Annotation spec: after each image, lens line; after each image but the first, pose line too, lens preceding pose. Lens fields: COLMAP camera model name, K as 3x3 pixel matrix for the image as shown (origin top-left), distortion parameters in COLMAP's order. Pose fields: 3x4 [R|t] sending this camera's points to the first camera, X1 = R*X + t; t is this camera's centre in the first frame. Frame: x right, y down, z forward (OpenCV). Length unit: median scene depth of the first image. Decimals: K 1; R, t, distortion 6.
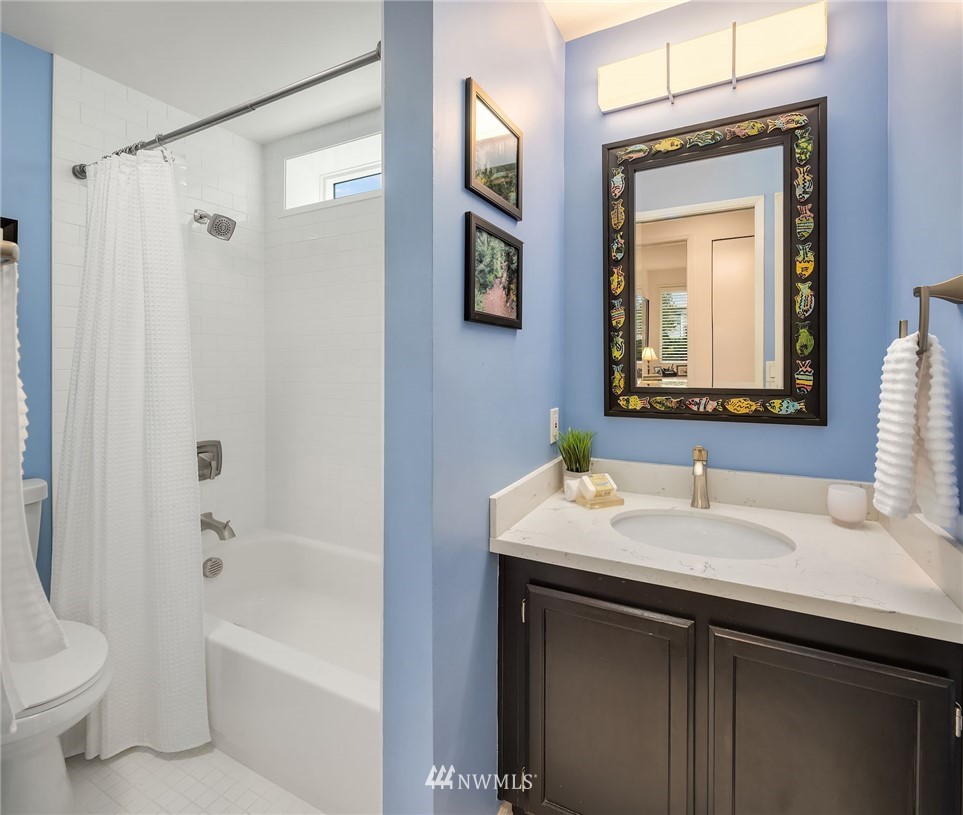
lens RADIAL K [[480.5, 0, 476.6], [0, 480.5, 366.7], [0, 0, 1]] dist [0.000972, -0.000449]
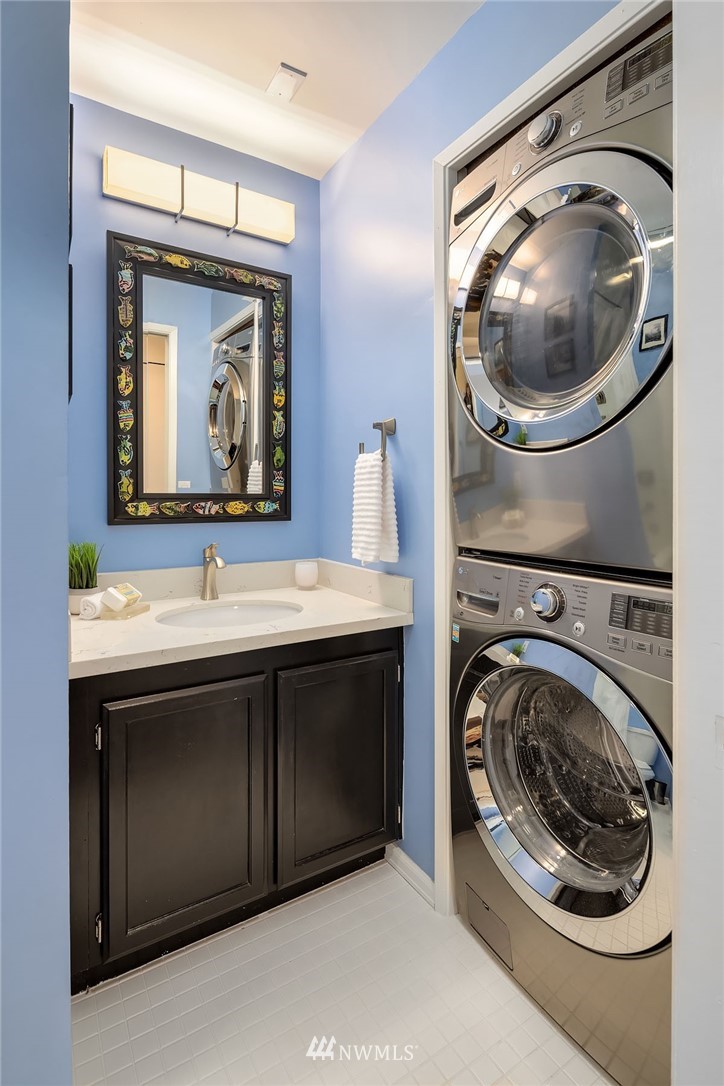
lens RADIAL K [[526.2, 0, 363.6], [0, 526.2, 497.5], [0, 0, 1]] dist [0.001359, 0.000086]
pose [[0.500266, 0.006202, 0.865850, -0.391901], [0.000013, 0.999974, -0.007170, 0.061861], [-0.865872, 0.003598, 0.500253, 0.080154]]
